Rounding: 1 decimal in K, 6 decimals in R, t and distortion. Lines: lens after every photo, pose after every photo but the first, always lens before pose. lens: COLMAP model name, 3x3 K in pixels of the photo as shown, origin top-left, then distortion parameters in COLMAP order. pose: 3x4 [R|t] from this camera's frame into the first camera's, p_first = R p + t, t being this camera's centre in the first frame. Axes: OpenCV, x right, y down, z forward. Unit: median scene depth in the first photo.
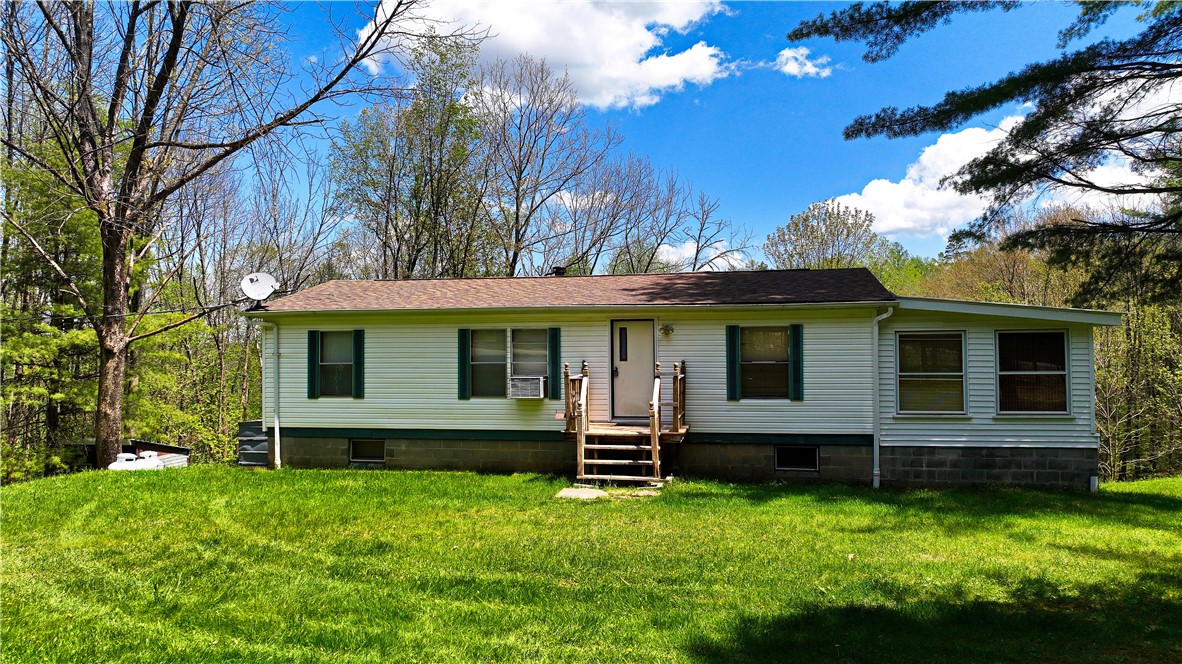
lens RADIAL K [[831.1, 0, 589.2], [0, 831.1, 330.7], [0, 0, 1]] dist [-0.004629, 0.024721]
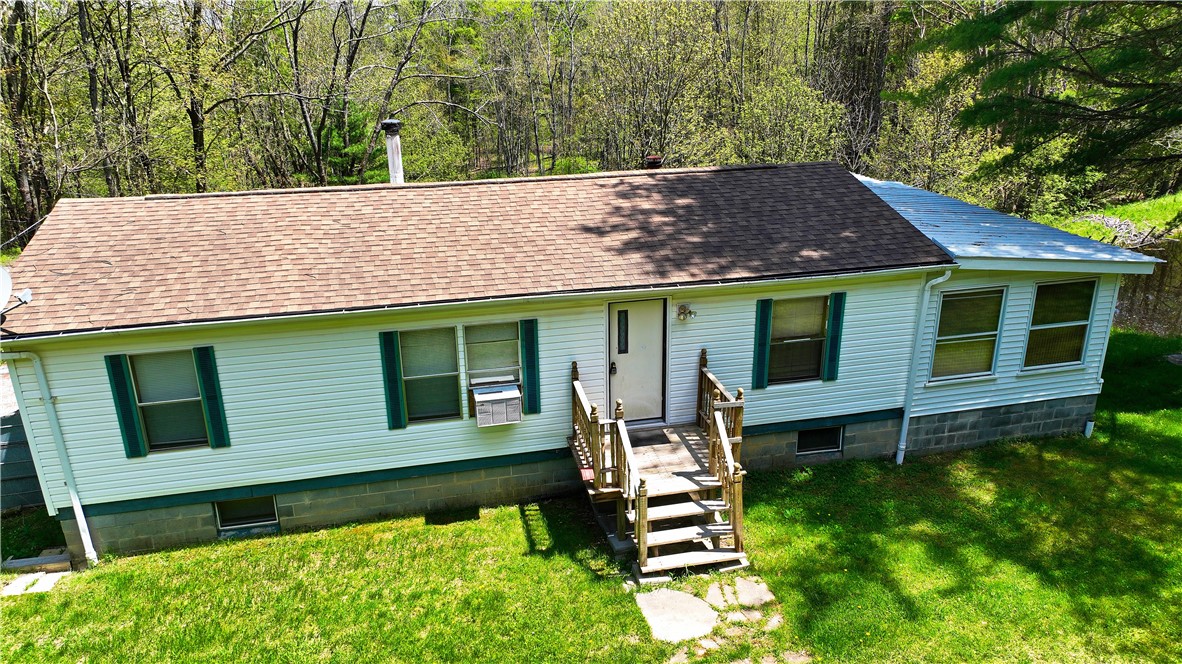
lens RADIAL K [[831.1, 0, 589.2], [0, 831.1, 330.7], [0, 0, 1]] dist [-0.004629, 0.024721]
pose [[0.915544, -0.141091, 0.376659, -0.260347], [-0.003688, 0.933472, 0.358631, -0.245897], [-0.402201, -0.329732, 0.854114, 0.389393]]
